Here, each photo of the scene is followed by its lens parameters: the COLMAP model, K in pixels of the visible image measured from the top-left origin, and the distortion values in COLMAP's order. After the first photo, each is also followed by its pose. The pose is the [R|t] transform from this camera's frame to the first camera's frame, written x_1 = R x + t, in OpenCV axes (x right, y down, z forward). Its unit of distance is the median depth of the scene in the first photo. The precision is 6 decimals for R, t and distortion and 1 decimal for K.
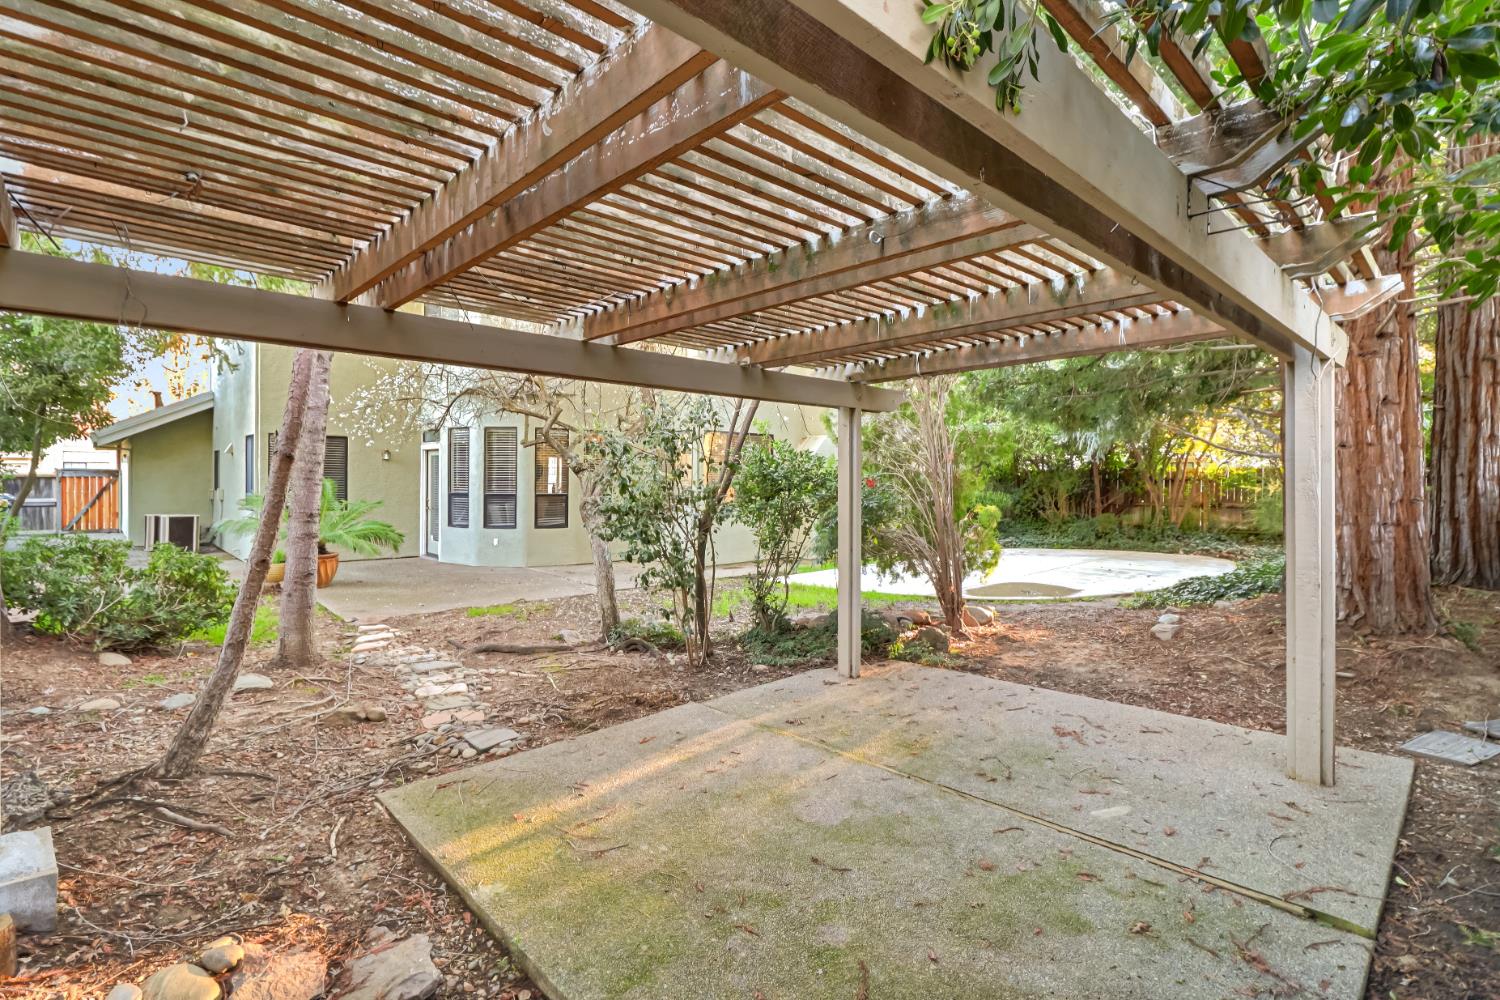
lens RADIAL K [[686.9, 0, 757.4], [0, 686.9, 487.0], [0, 0, 1]] dist [0.003894, 0.000352]
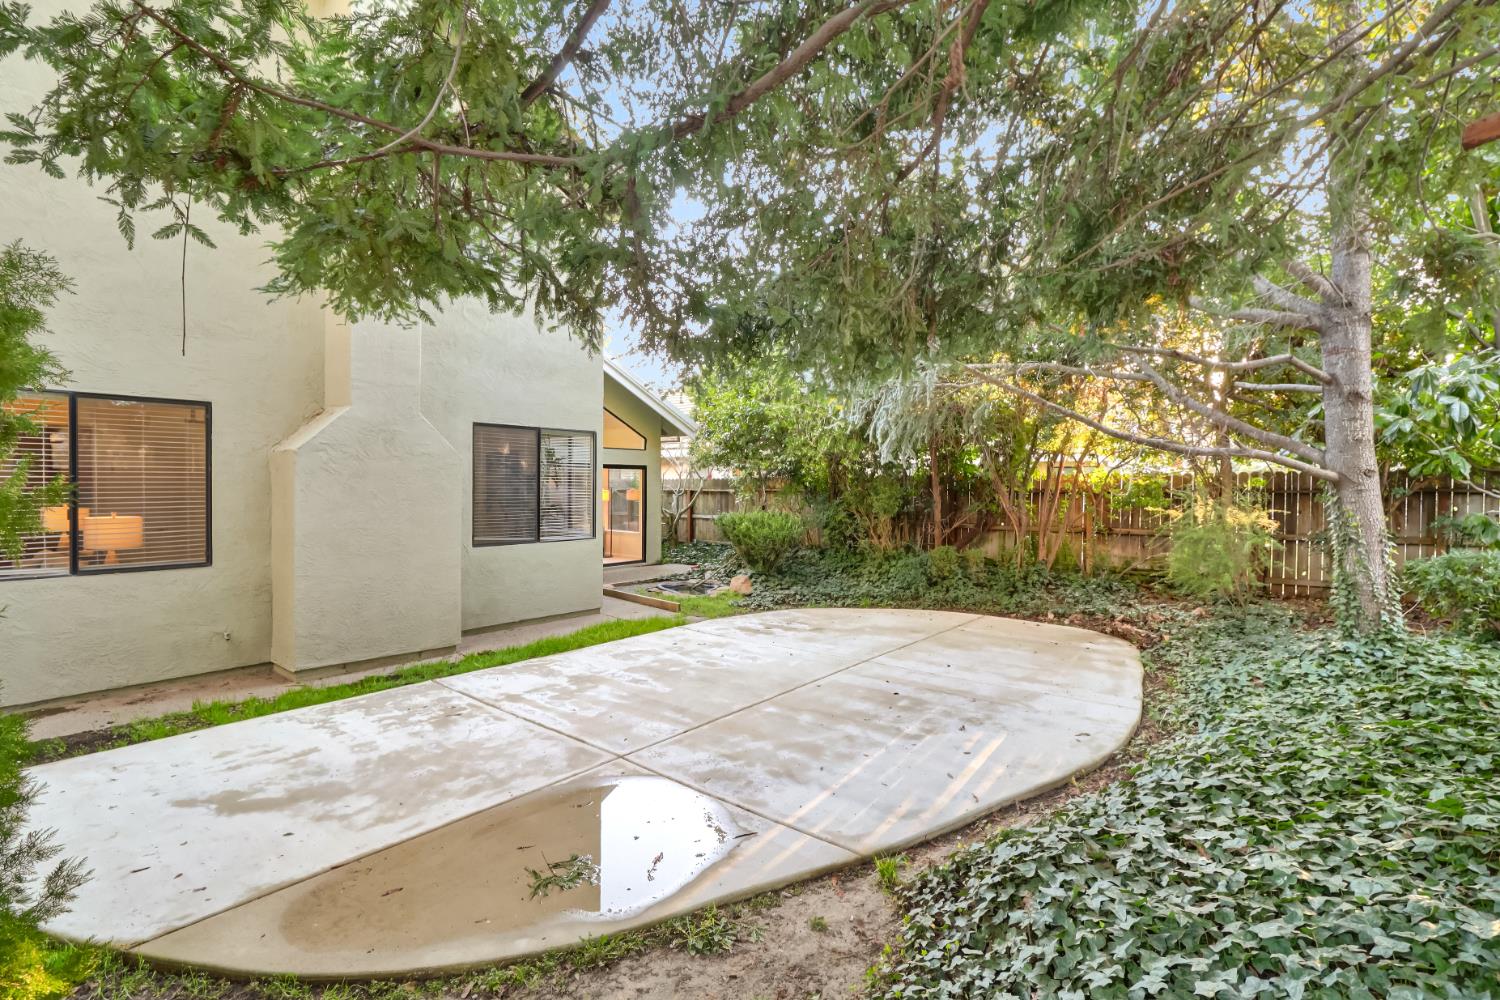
lens RADIAL K [[686.9, 0, 752.8], [0, 686.9, 501.8], [0, 0, 1]] dist [0.003894, 0.000352]
pose [[0.992725, -0.003529, 0.120352, 0.267935], [0.001542, 0.999861, 0.016605, -0.013950], [-0.120394, -0.016299, 0.992592, 0.409630]]
